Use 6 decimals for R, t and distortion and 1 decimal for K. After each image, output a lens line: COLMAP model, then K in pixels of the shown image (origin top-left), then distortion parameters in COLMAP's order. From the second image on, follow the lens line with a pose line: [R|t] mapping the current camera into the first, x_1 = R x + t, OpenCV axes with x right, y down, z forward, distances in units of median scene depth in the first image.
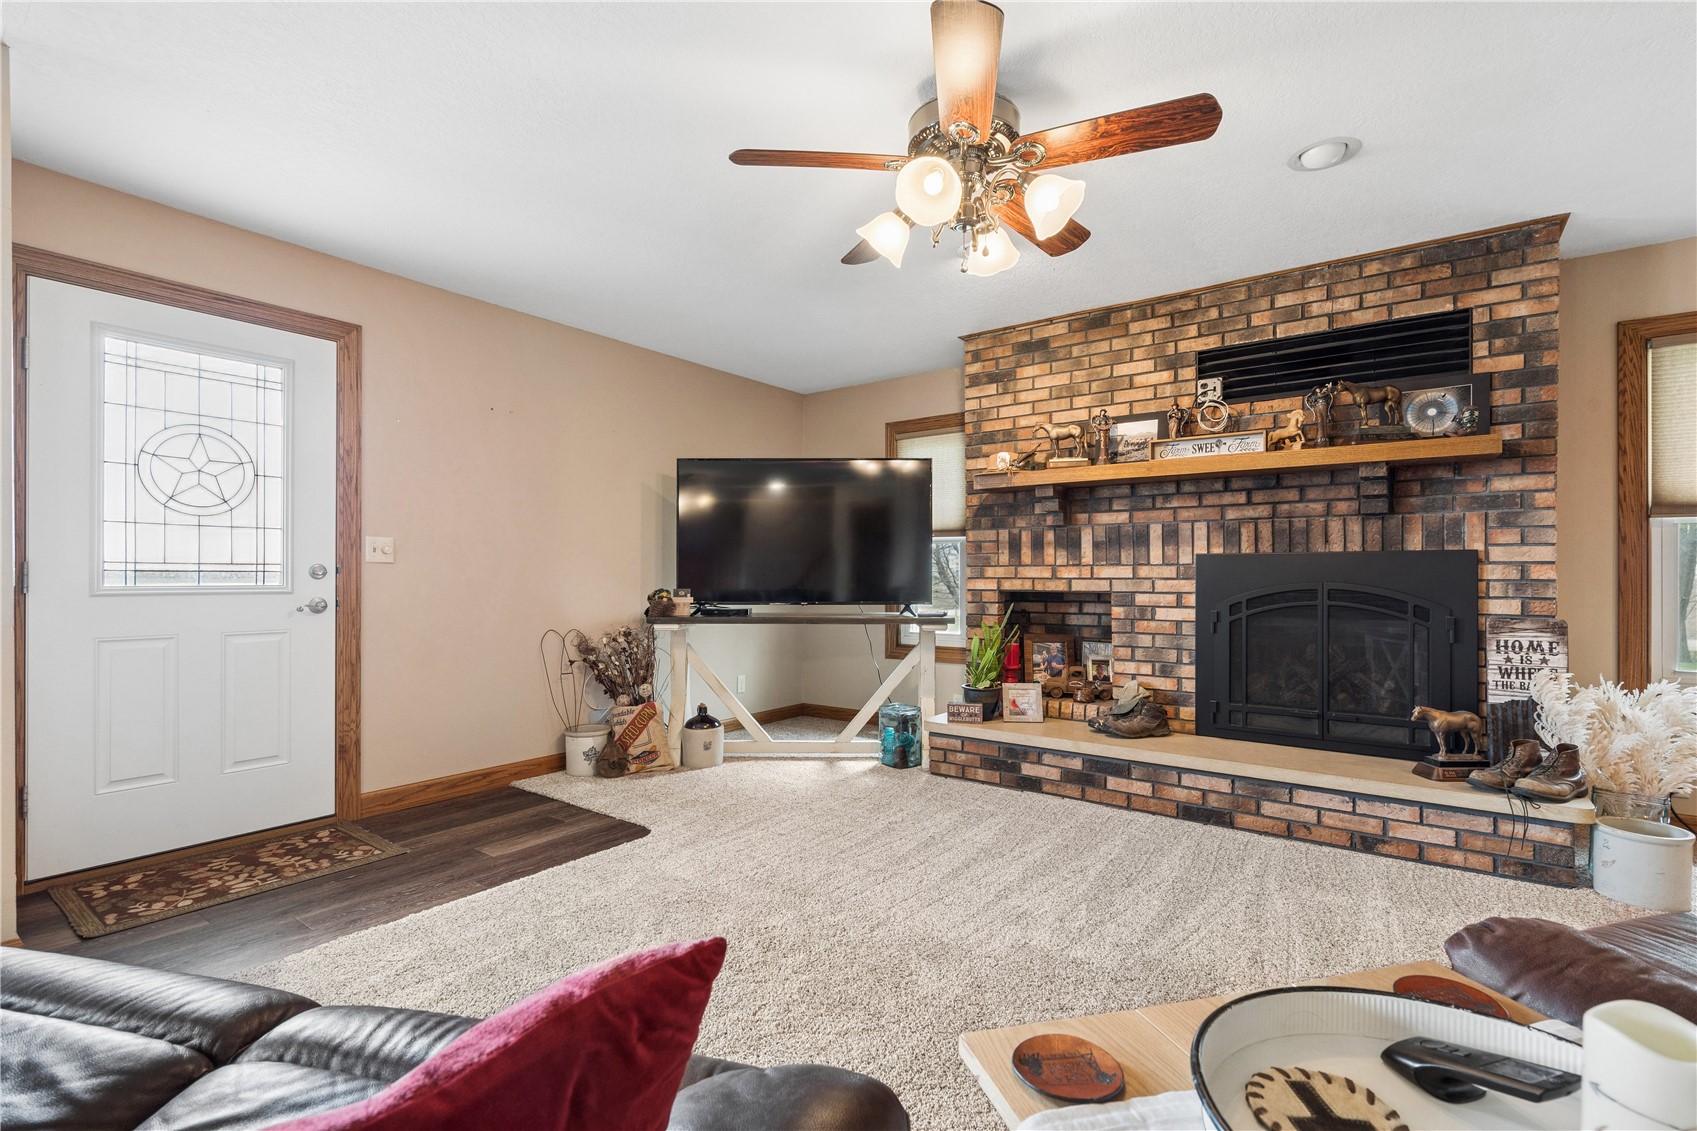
lens RADIAL K [[781.7, 0, 837.1], [0, 781.7, 571.5], [0, 0, 1]] dist [0.003649, 0.001288]
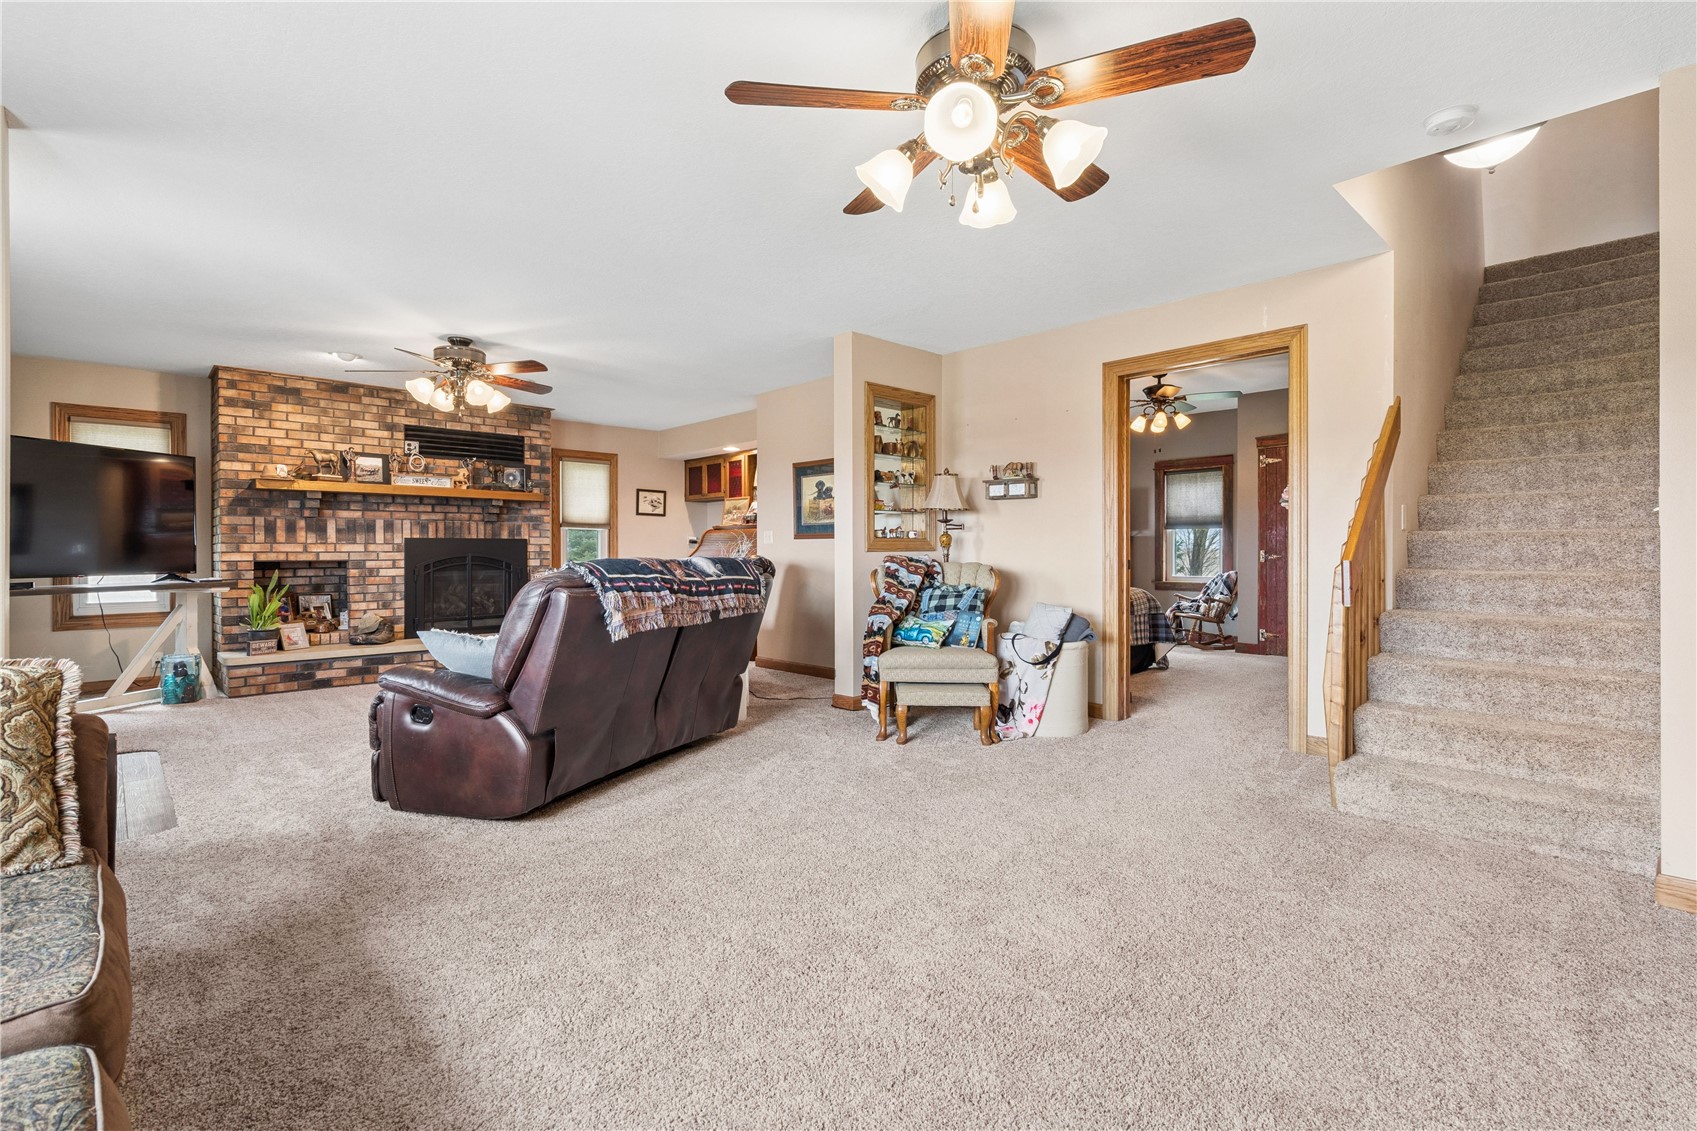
lens RADIAL K [[781.7, 0, 842.1], [0, 781.7, 550.0], [0, 0, 1]] dist [0.003649, 0.001288]
pose [[0.170462, 0.000580, 0.985364, -1.134670], [-0.001394, 0.999999, -0.000347, 0.004623], [-0.985363, -0.001315, 0.170463, -0.289997]]
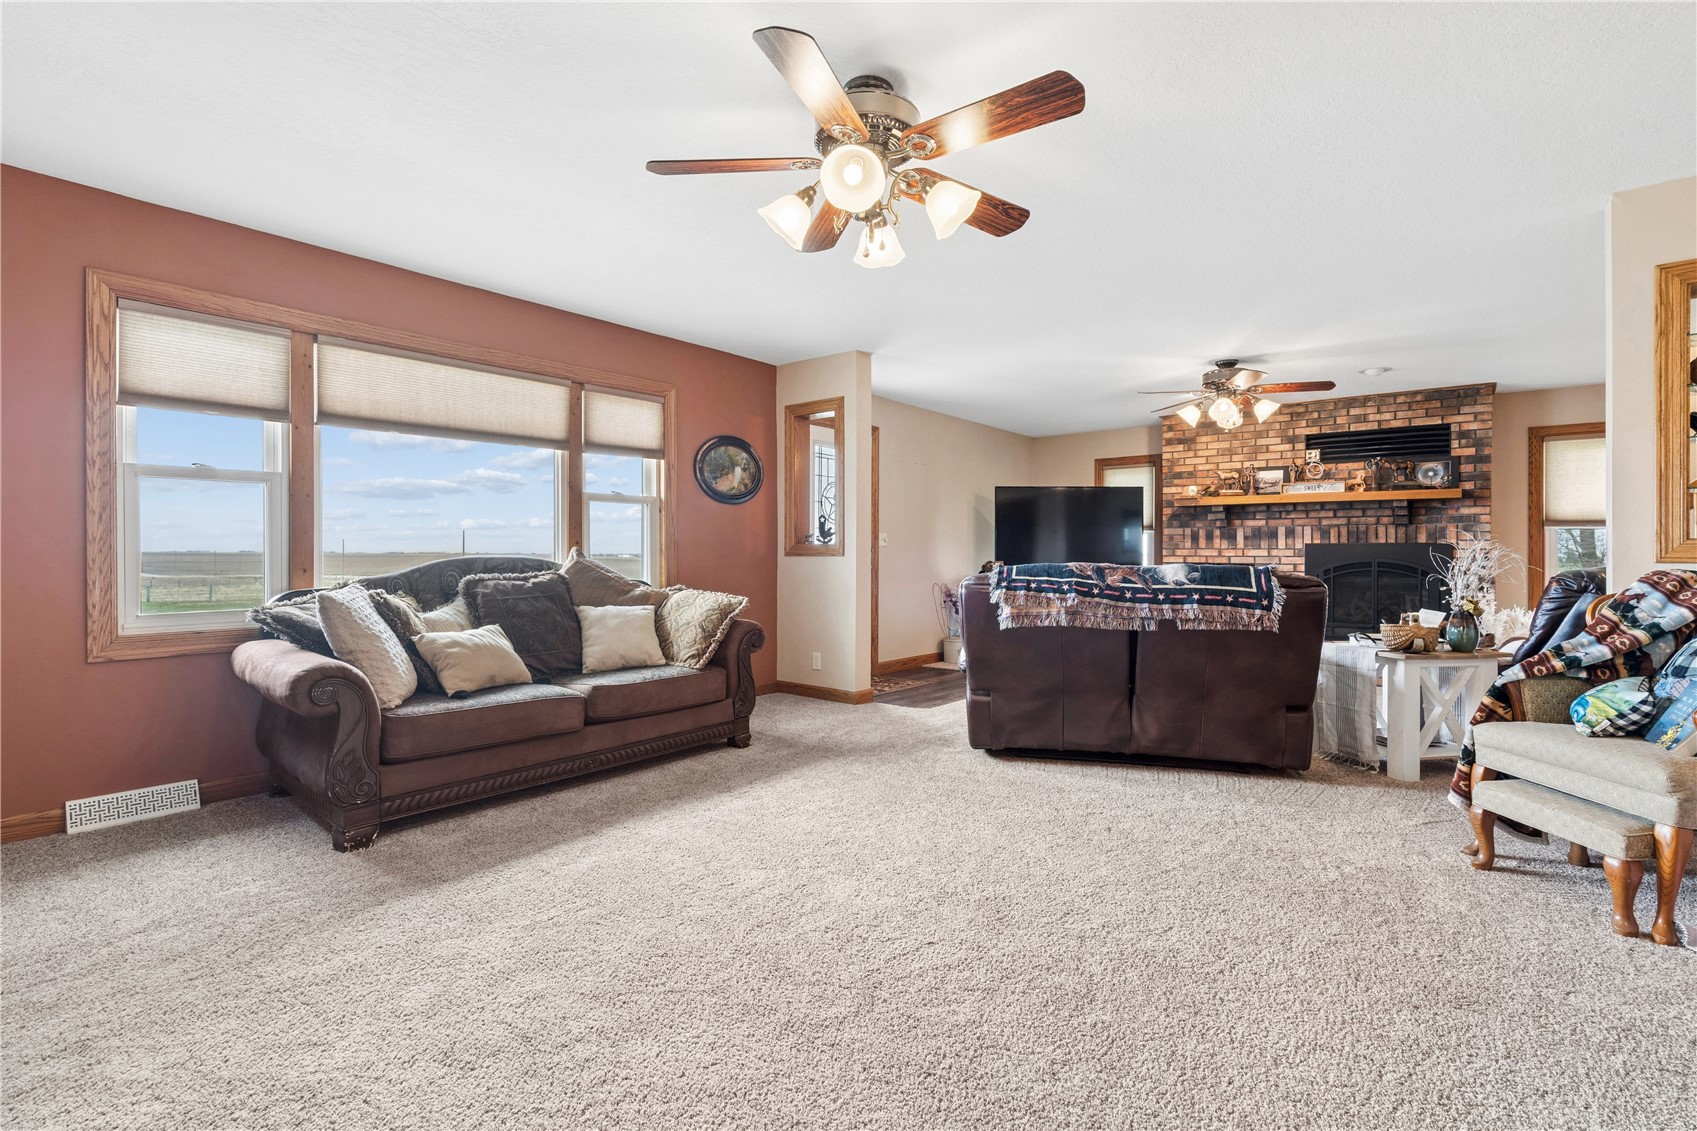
lens RADIAL K [[781.7, 0, 844.4], [0, 781.7, 547.7], [0, 0, 1]] dist [0.003649, 0.001288]
pose [[0.999101, 0.004216, -0.042180, -0.561171], [-0.004310, 0.999988, -0.002148, -0.003174], [0.042170, 0.002328, 0.999108, -0.913648]]
